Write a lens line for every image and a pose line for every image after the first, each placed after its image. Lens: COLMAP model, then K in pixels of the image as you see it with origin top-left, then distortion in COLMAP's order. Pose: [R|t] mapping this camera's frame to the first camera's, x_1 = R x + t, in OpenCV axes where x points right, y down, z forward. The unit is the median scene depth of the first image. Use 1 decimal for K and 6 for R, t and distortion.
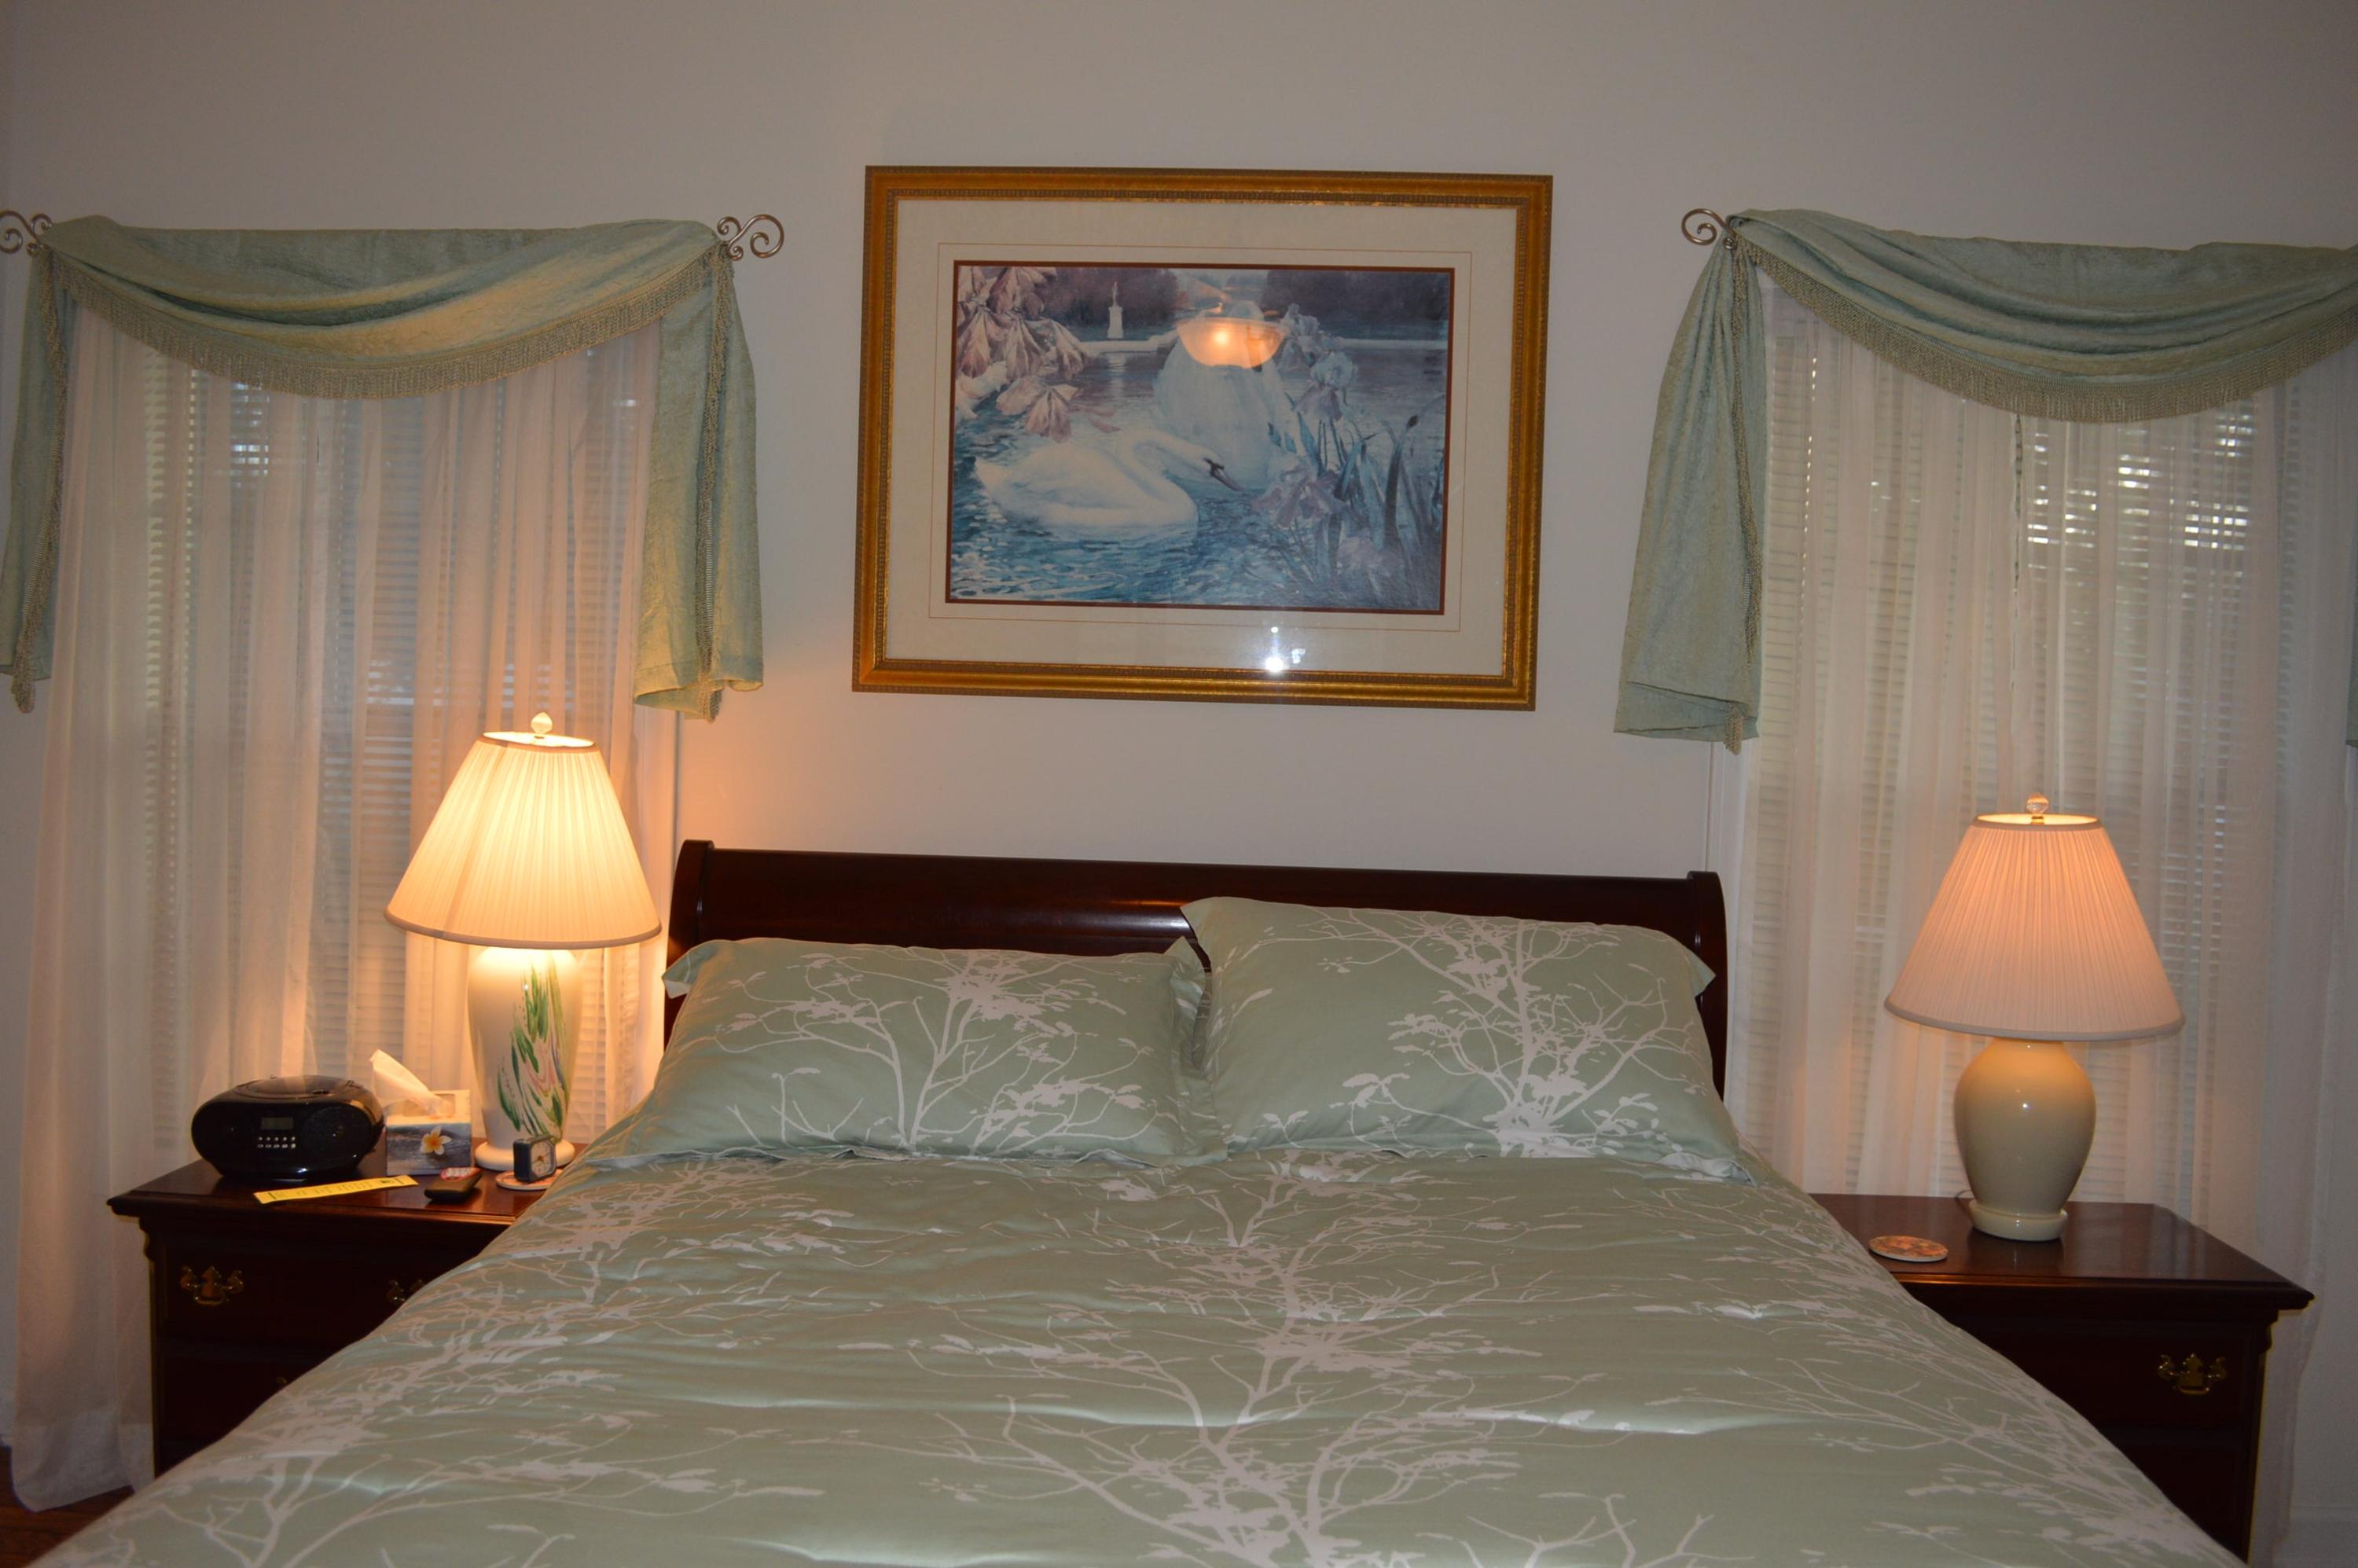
lens RADIAL K [[1891.0, 0, 1178.7], [0, 1891.0, 786.4], [0, 0, 1]] dist [-0.087704, 0.016212]
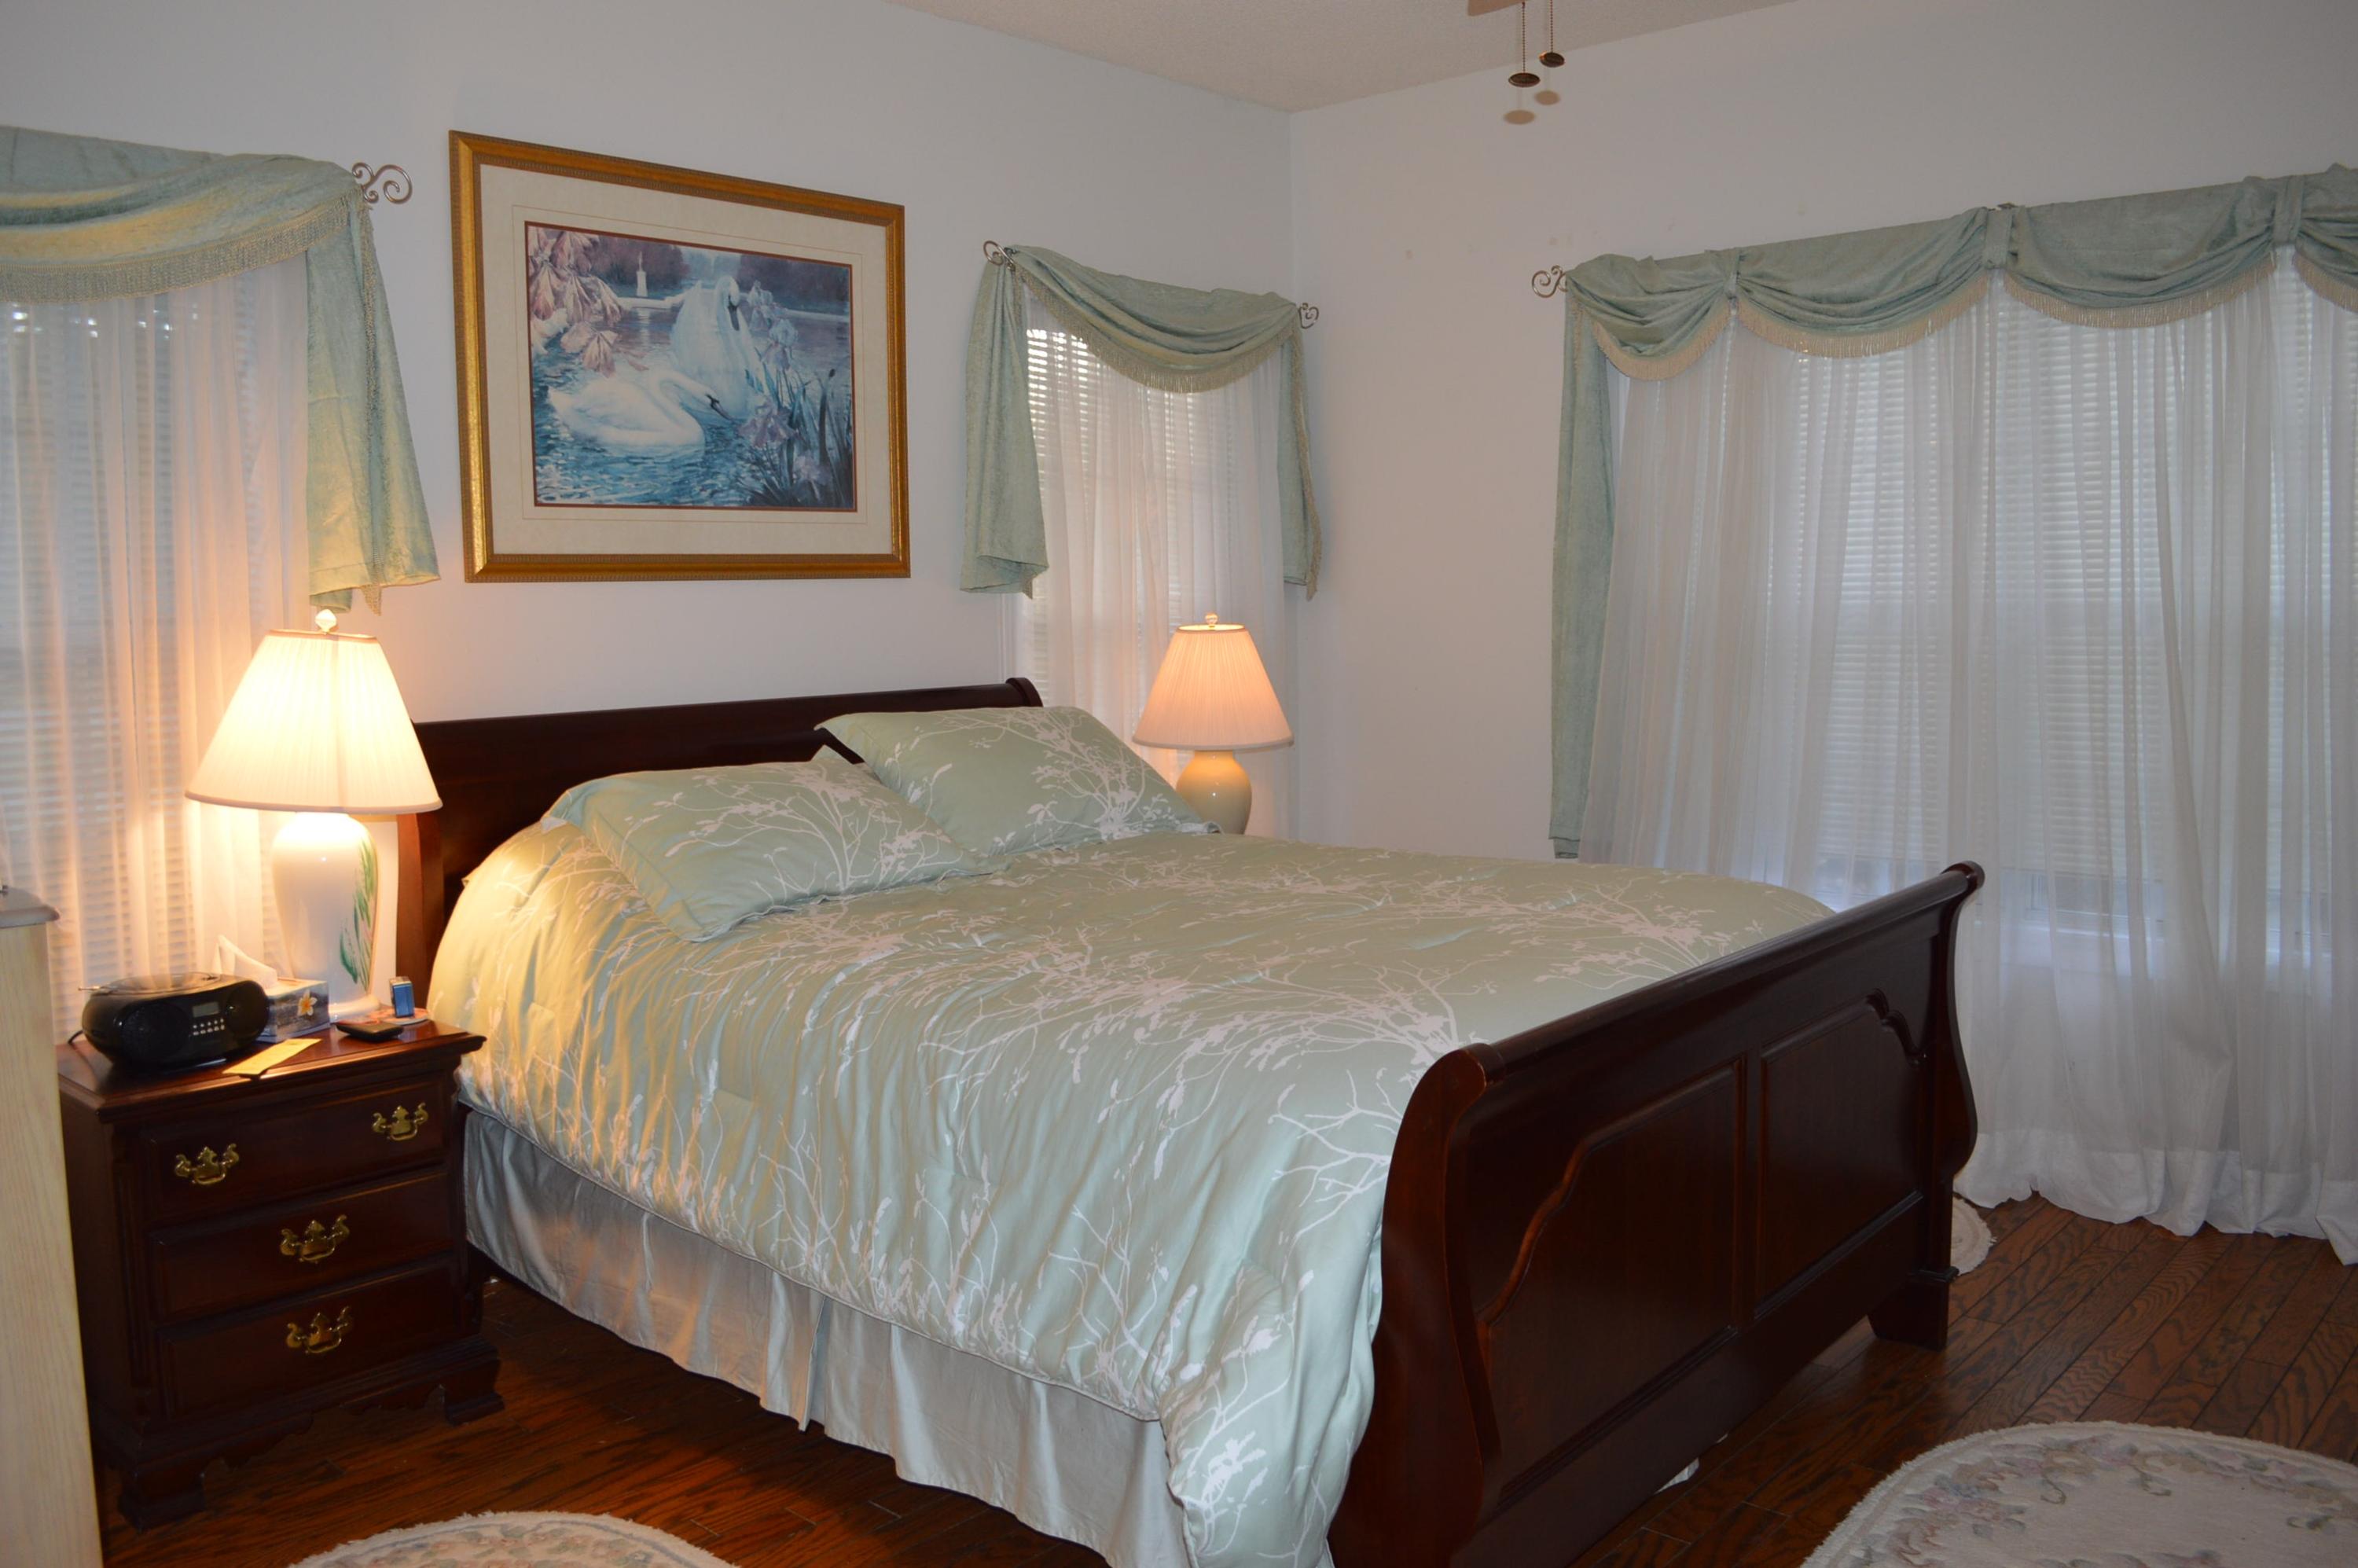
lens RADIAL K [[1891.0, 0, 1187.9], [0, 1891.0, 780.0], [0, 0, 1]] dist [-0.087704, 0.016212]
pose [[0.627105, -0.115415, 0.770337, -0.813347], [0.065895, 0.993277, 0.095174, -0.009326], [-0.776142, -0.008922, 0.630495, -0.084752]]
